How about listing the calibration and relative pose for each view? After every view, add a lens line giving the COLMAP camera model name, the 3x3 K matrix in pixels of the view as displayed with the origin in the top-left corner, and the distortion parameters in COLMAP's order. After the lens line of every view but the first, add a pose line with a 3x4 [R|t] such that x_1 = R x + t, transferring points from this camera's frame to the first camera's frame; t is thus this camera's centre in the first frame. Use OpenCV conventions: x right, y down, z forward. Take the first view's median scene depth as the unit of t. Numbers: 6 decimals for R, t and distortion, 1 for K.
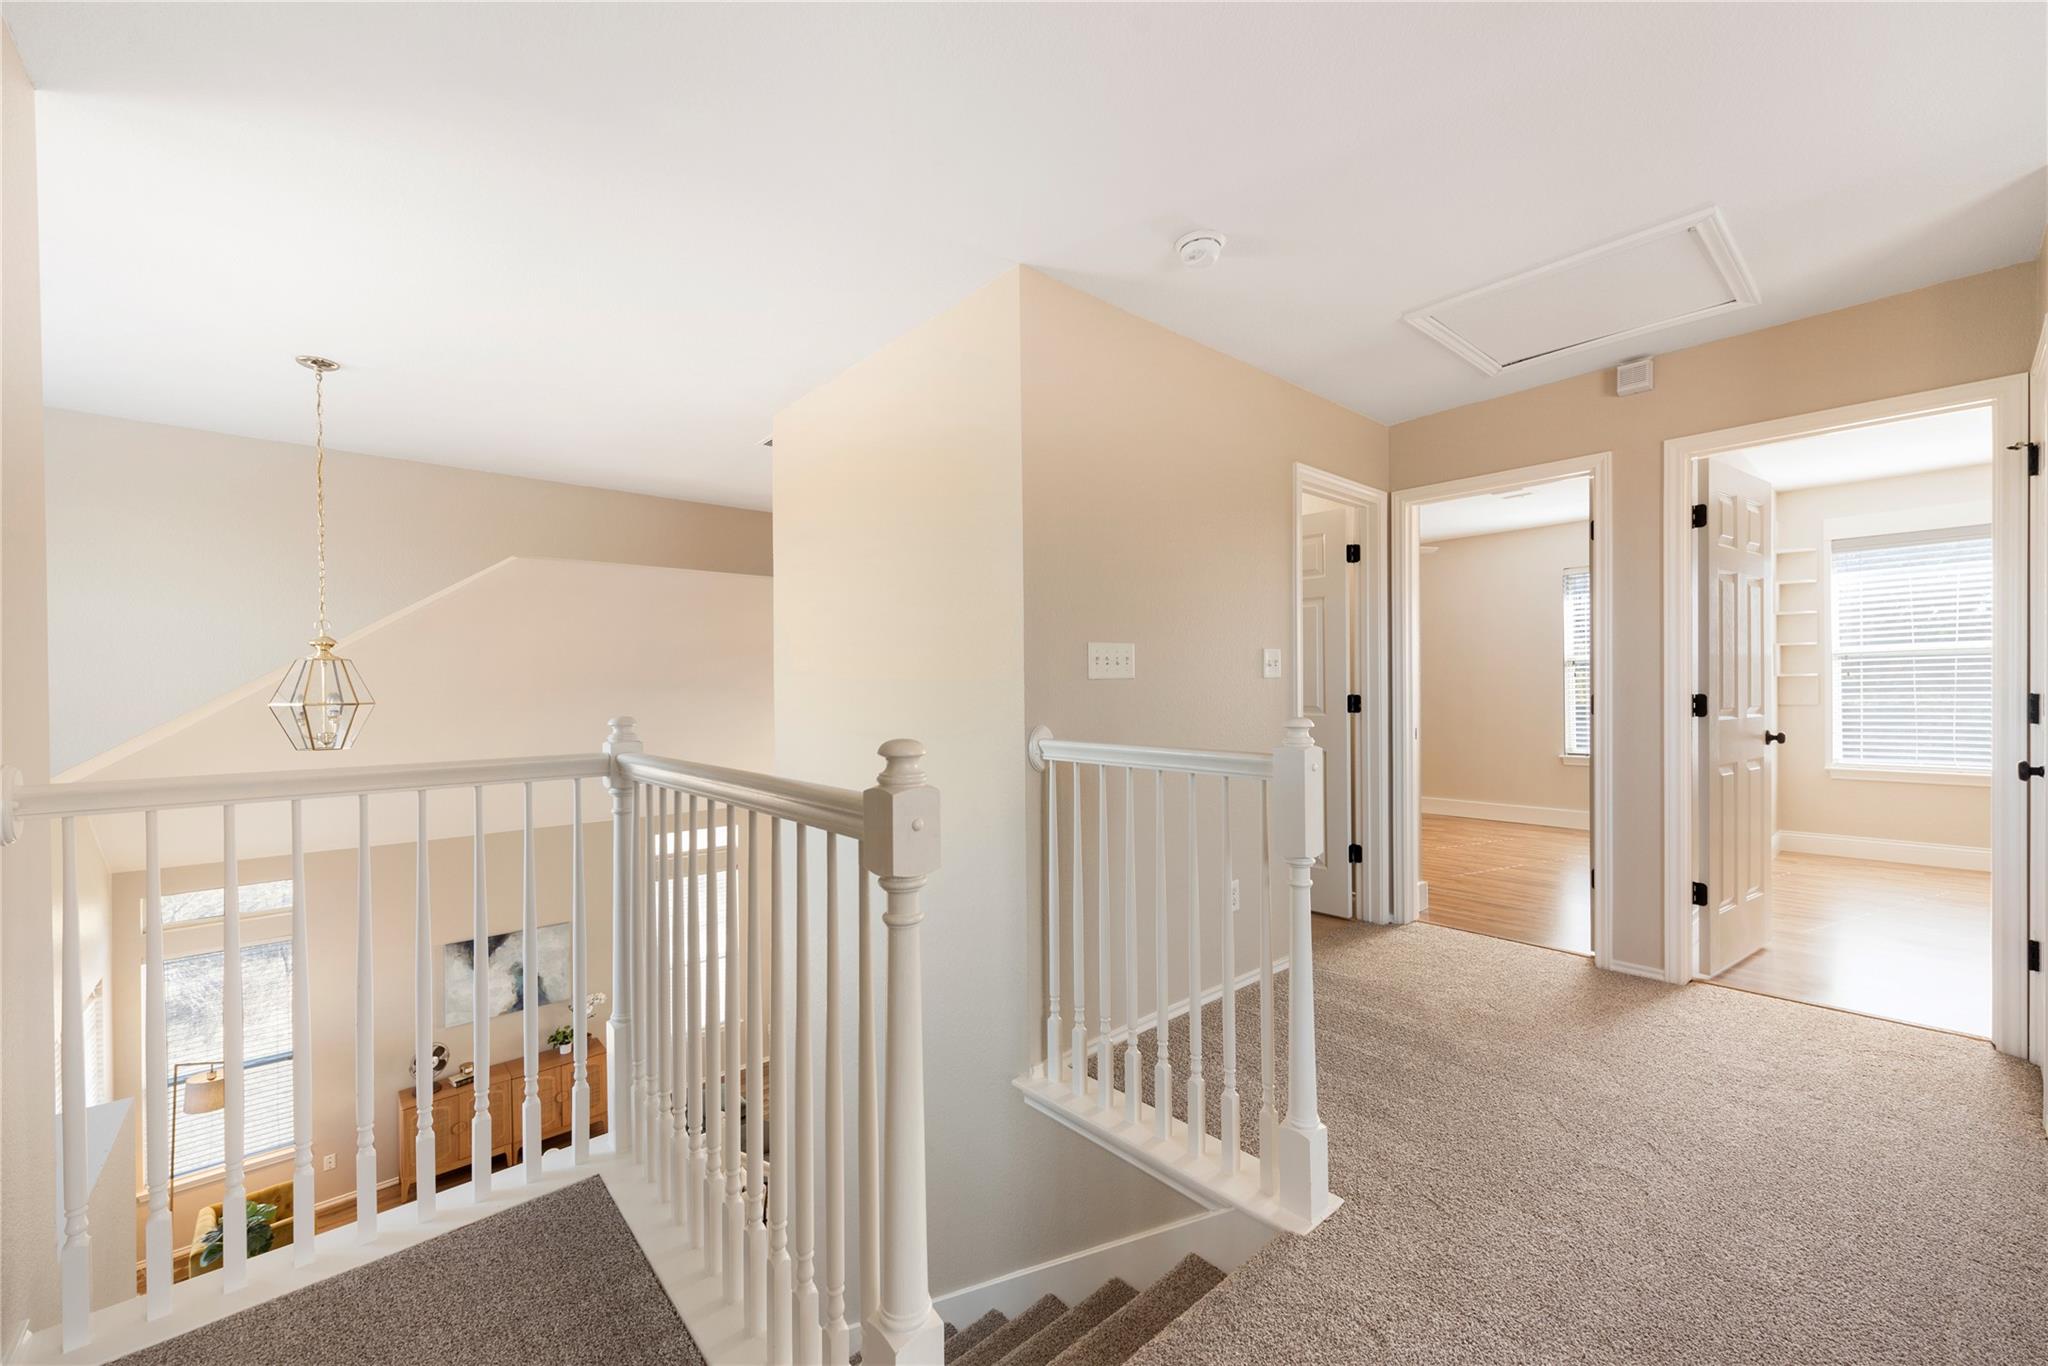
lens RADIAL K [[795.1, 0, 1037.6], [0, 795.1, 680.3], [0, 0, 1]] dist [0.002721, -0.000060]
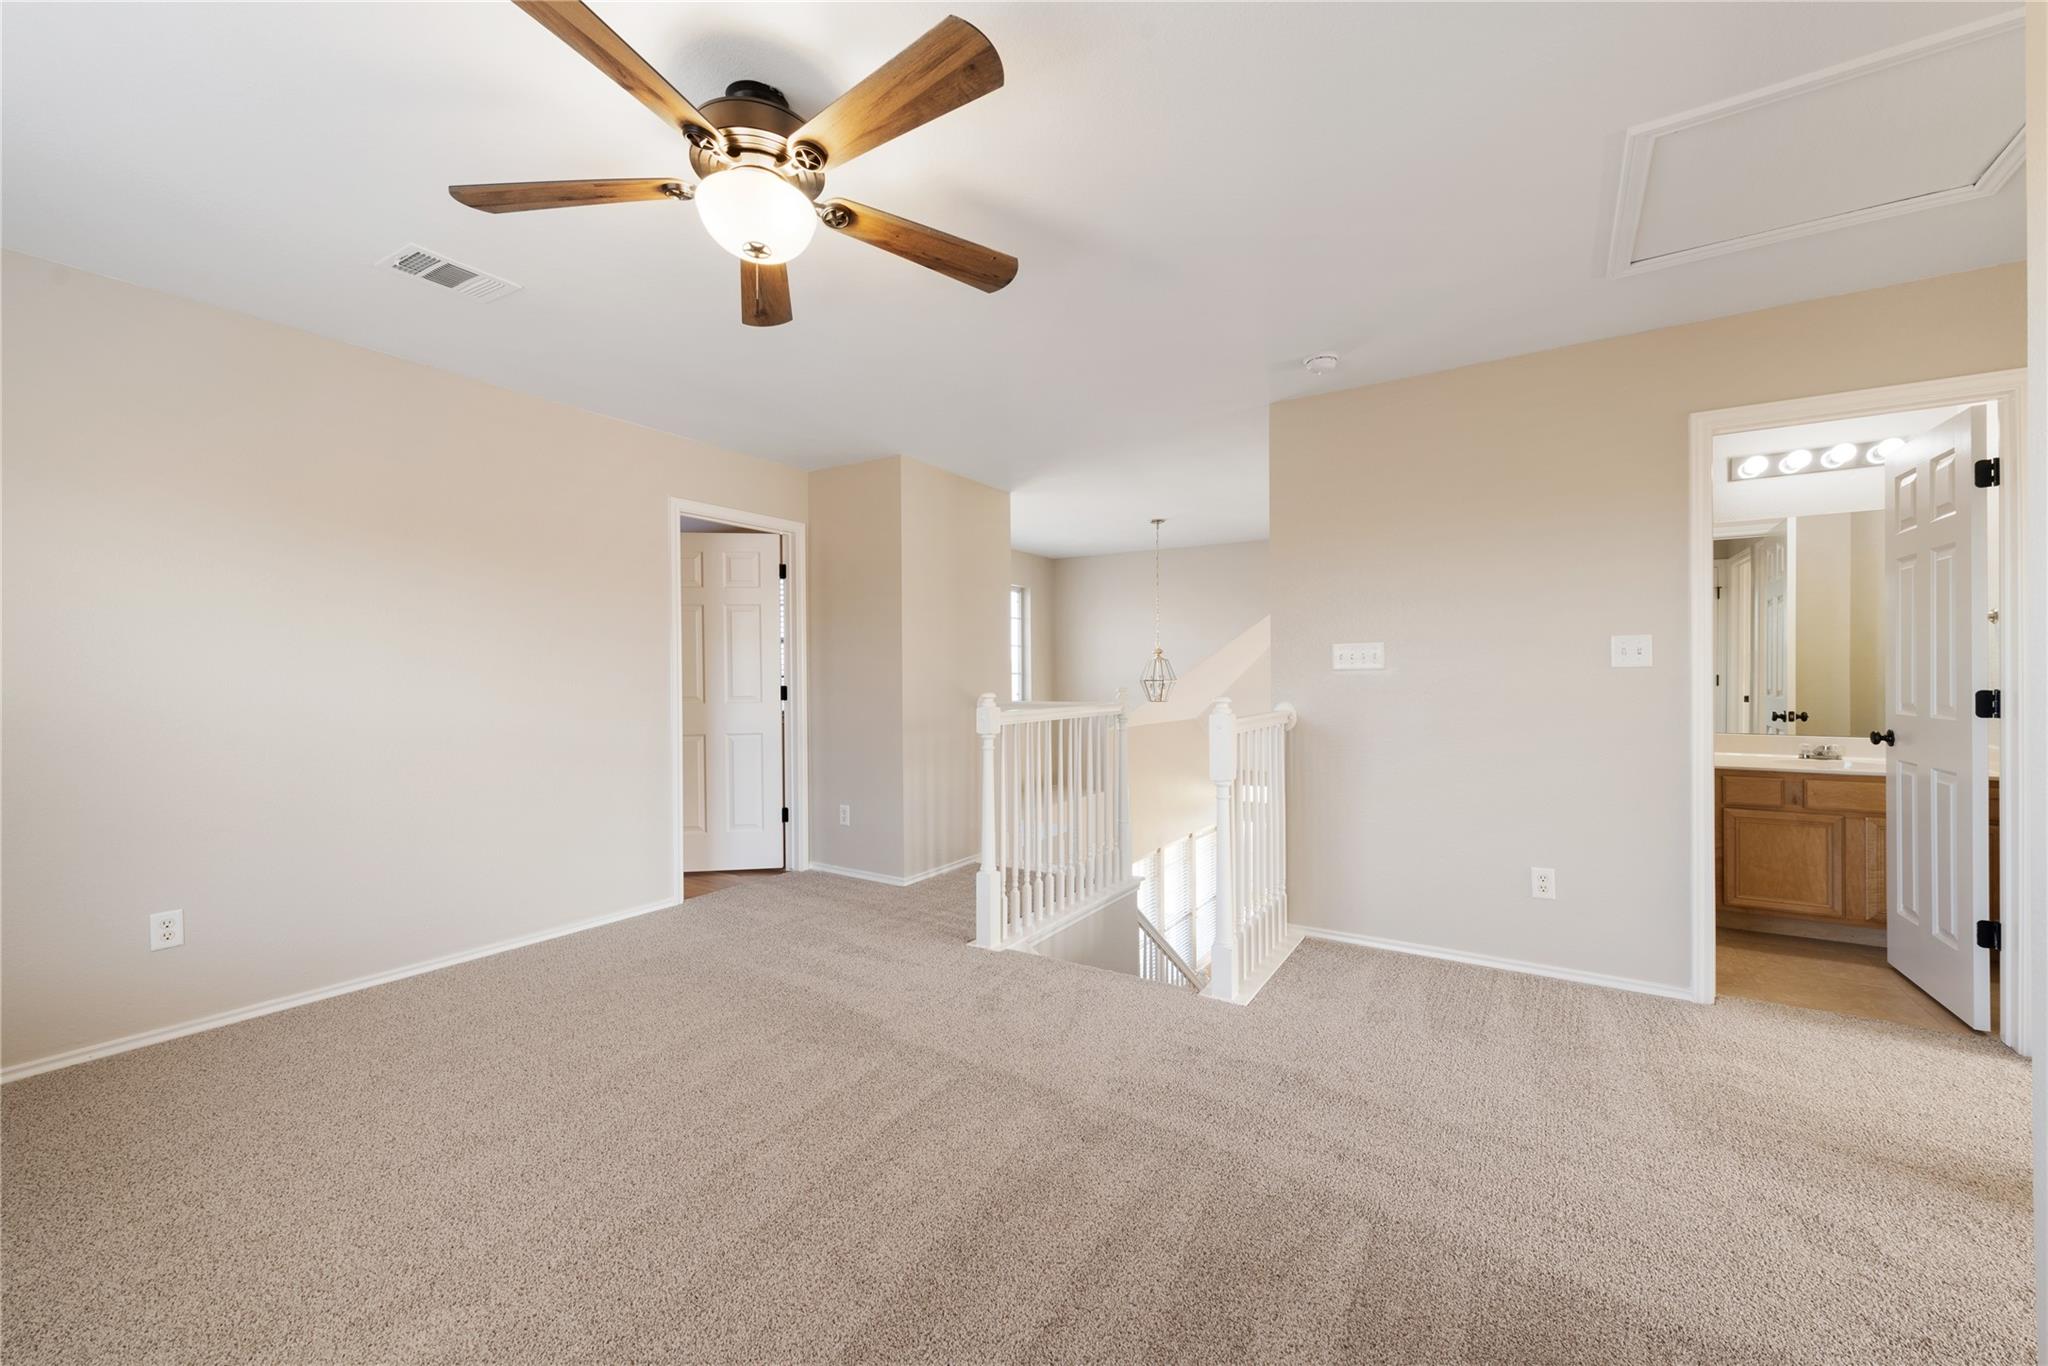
lens RADIAL K [[795.1, 0, 1037.6], [0, 795.1, 680.3], [0, 0, 1]] dist [0.002721, -0.000060]
pose [[0.309160, 0.005714, -0.950993, 1.170771], [-0.008626, 0.999958, 0.003204, 0.014008], [0.950971, 0.007213, 0.309196, 0.082721]]
